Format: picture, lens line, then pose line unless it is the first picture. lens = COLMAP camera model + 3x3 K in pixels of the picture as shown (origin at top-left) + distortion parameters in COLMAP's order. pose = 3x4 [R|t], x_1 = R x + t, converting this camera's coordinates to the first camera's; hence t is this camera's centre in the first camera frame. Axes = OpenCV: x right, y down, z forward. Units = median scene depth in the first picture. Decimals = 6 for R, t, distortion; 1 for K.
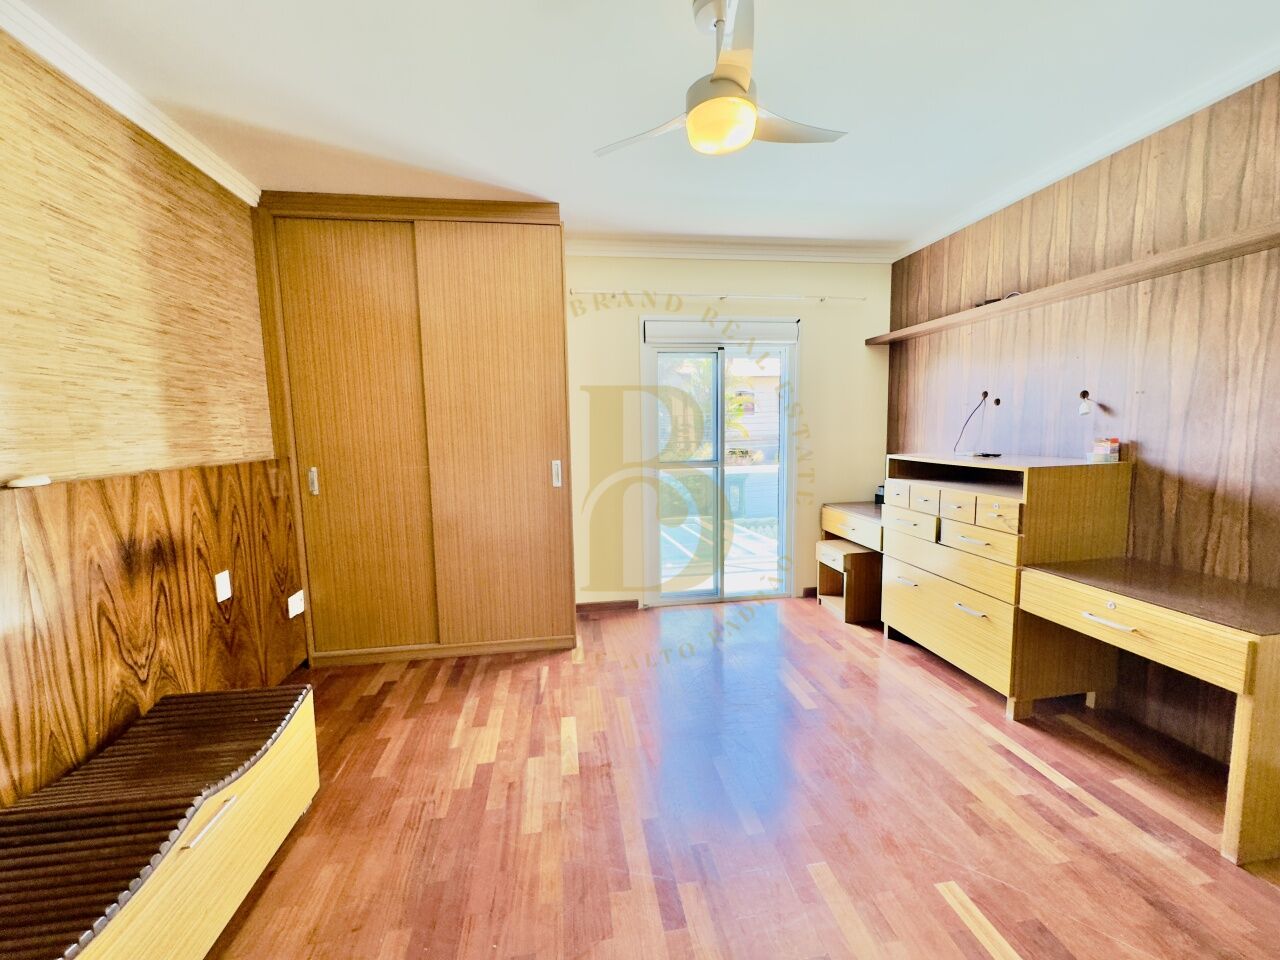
lens RADIAL K [[511.1, 0, 638.9], [0, 511.1, 481.1], [0, 0, 1]] dist [-0.001367, 0.000067]
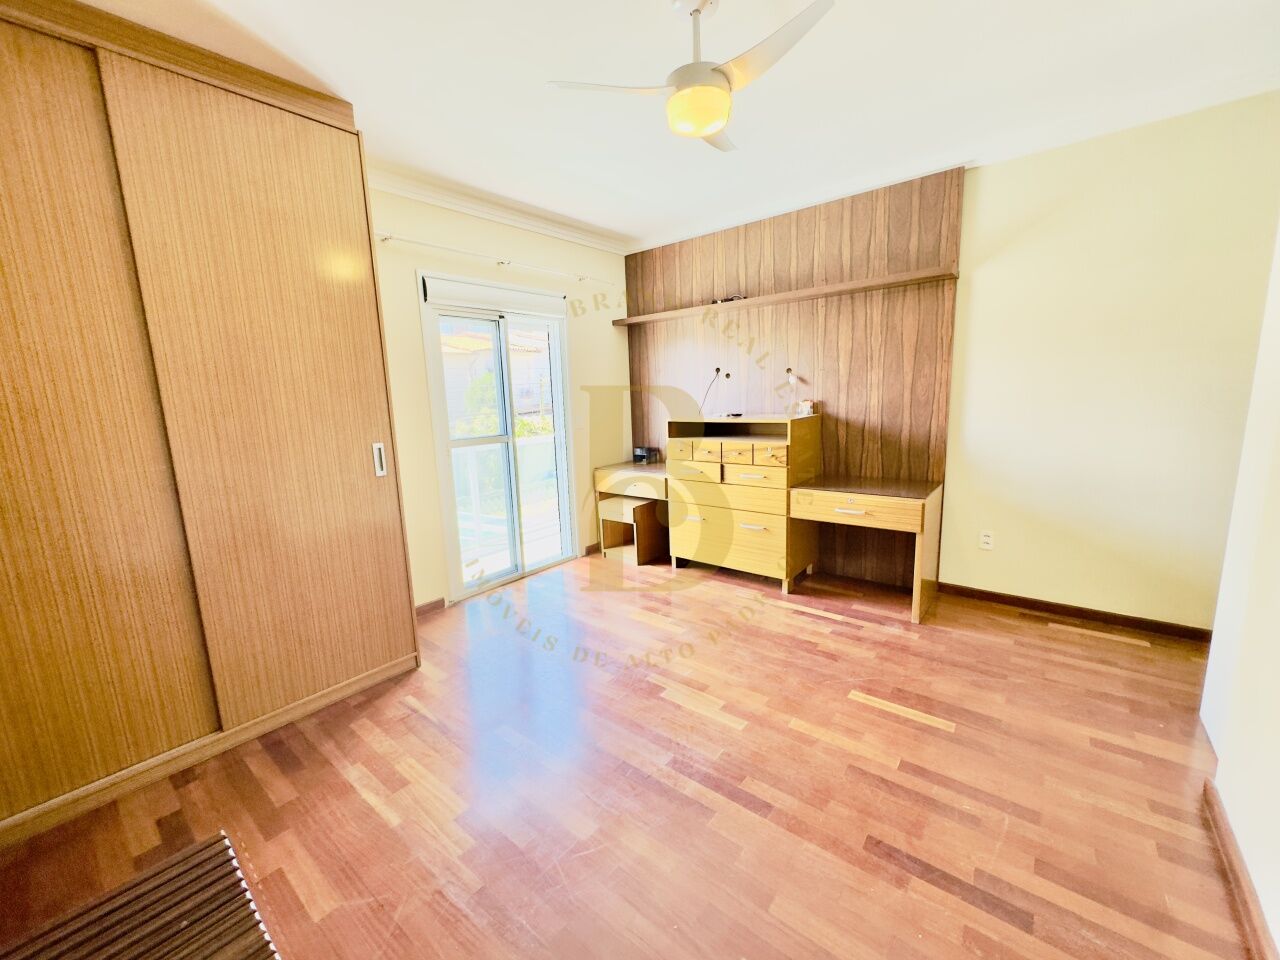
lens RADIAL K [[511.1, 0, 640.0], [0, 511.1, 480.0], [0, 0, 1]] dist [-0.001367, 0.000067]
pose [[0.740715, -0.120235, 0.660973, -0.474917], [0.093803, 0.992727, 0.075464, -0.005652], [-0.665239, 0.006103, 0.746606, 0.172700]]
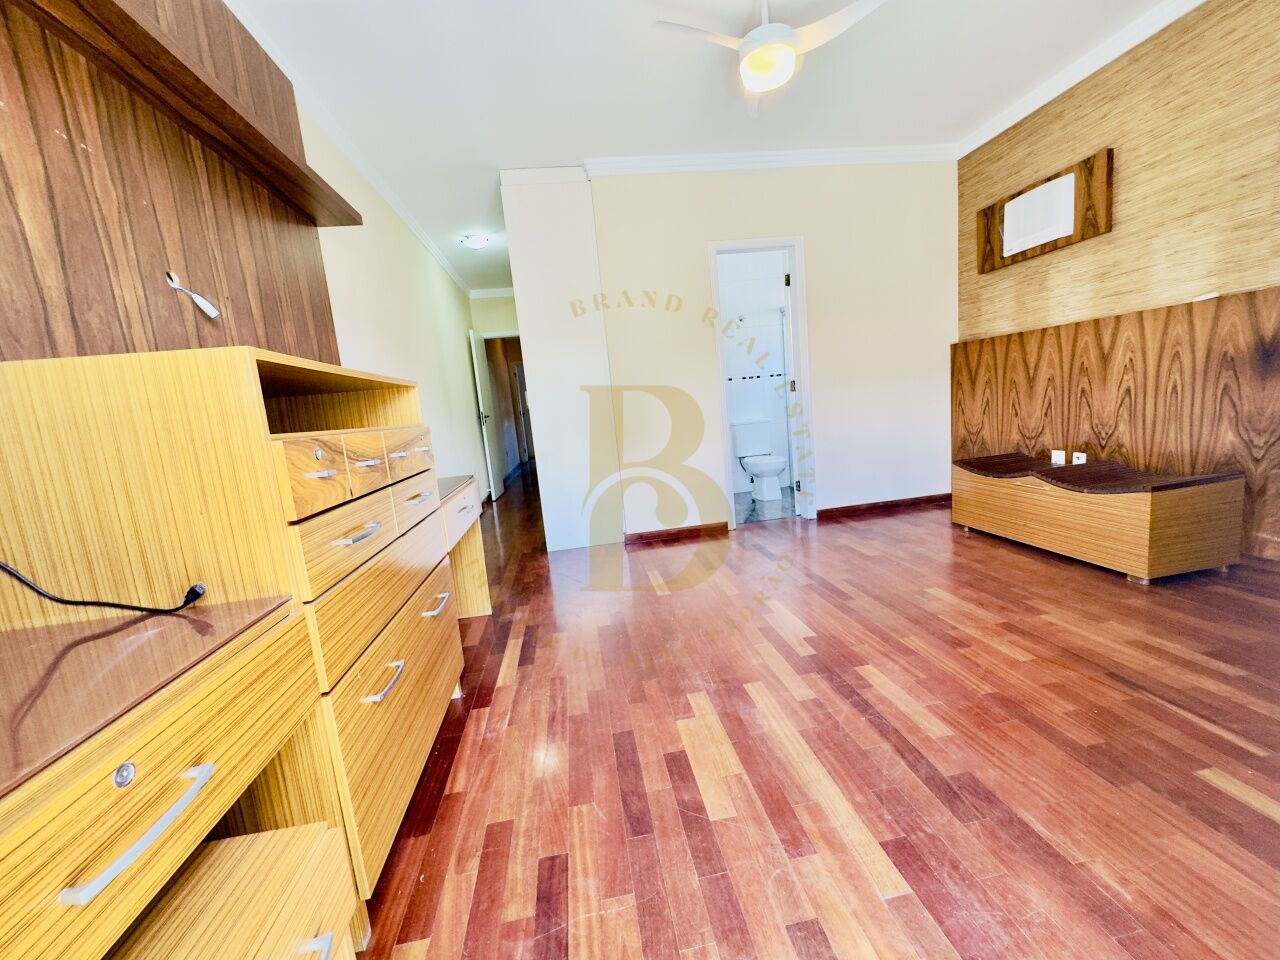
lens RADIAL K [[511.1, 0, 637.8], [0, 511.1, 478.4], [0, 0, 1]] dist [-0.001367, 0.000067]
pose [[-0.993026, 0.113310, 0.032549, 0.357309], [0.117853, 0.961238, 0.249264, -0.036657], [-0.003043, 0.251362, -0.967888, 1.601635]]
